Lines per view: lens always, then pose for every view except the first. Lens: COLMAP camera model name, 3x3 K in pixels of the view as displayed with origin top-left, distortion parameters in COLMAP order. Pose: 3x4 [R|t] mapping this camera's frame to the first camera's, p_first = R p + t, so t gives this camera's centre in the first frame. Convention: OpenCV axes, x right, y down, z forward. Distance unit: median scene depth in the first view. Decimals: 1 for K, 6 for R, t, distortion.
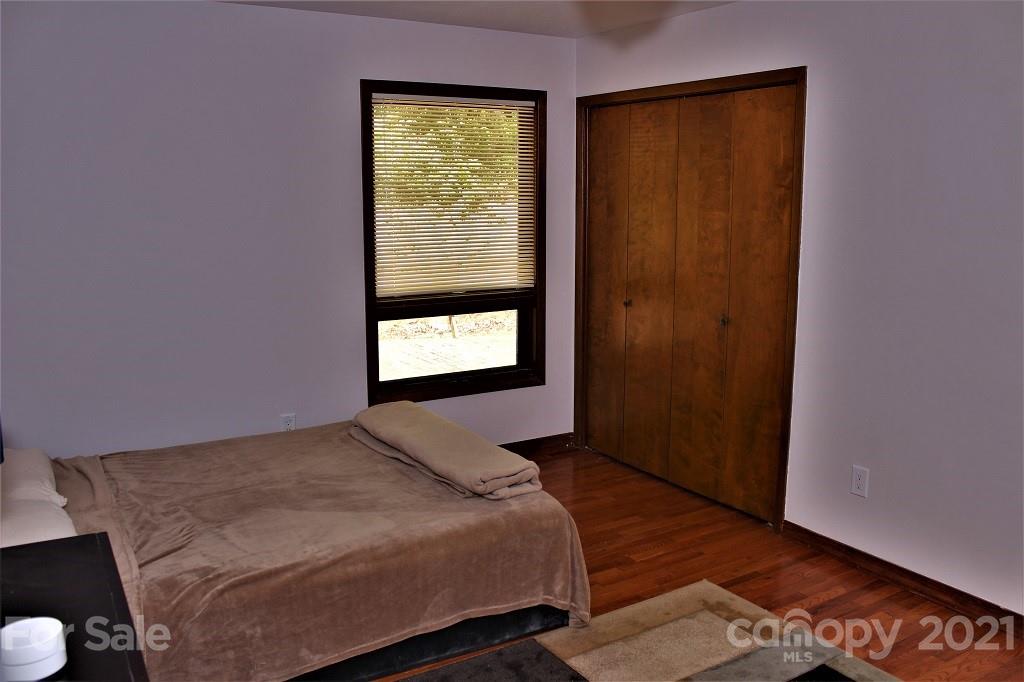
lens RADIAL K [[852.1, 0, 512.0], [0, 852.1, 341.0], [0, 0, 1]] dist [-0.159031, 0.150055]
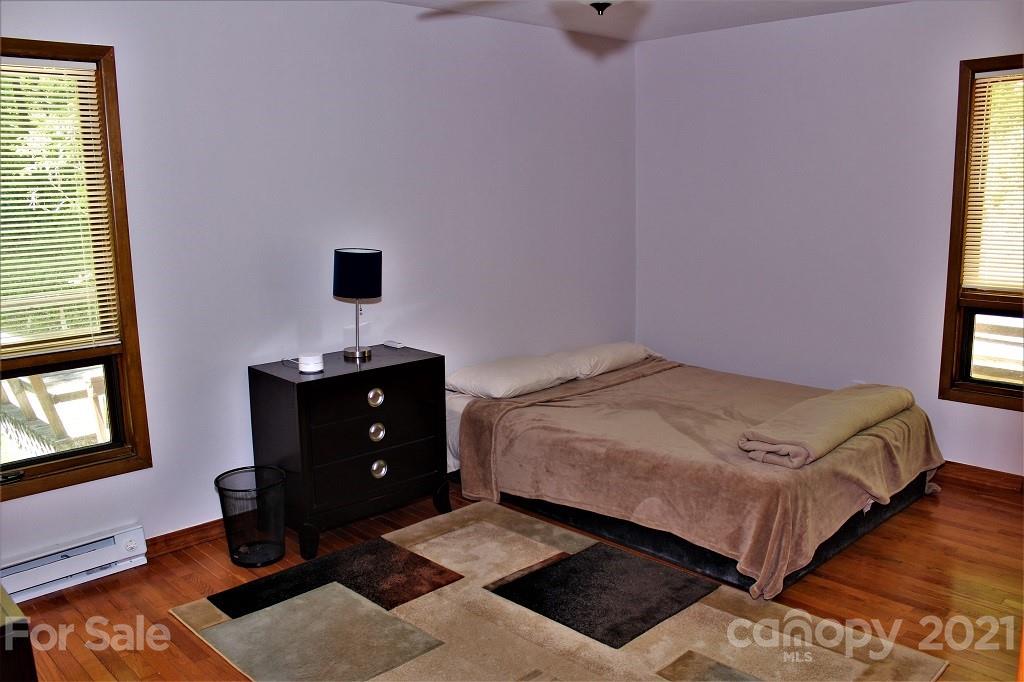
lens RADIAL K [[852.1, 0, 512.0], [0, 852.1, 341.0], [0, 0, 1]] dist [-0.159031, 0.150055]
pose [[0.234913, 0.173624, -0.956384, 0.956967], [-0.151301, 0.978456, 0.140468, -0.070241], [0.960169, 0.111704, 0.256121, 0.421786]]
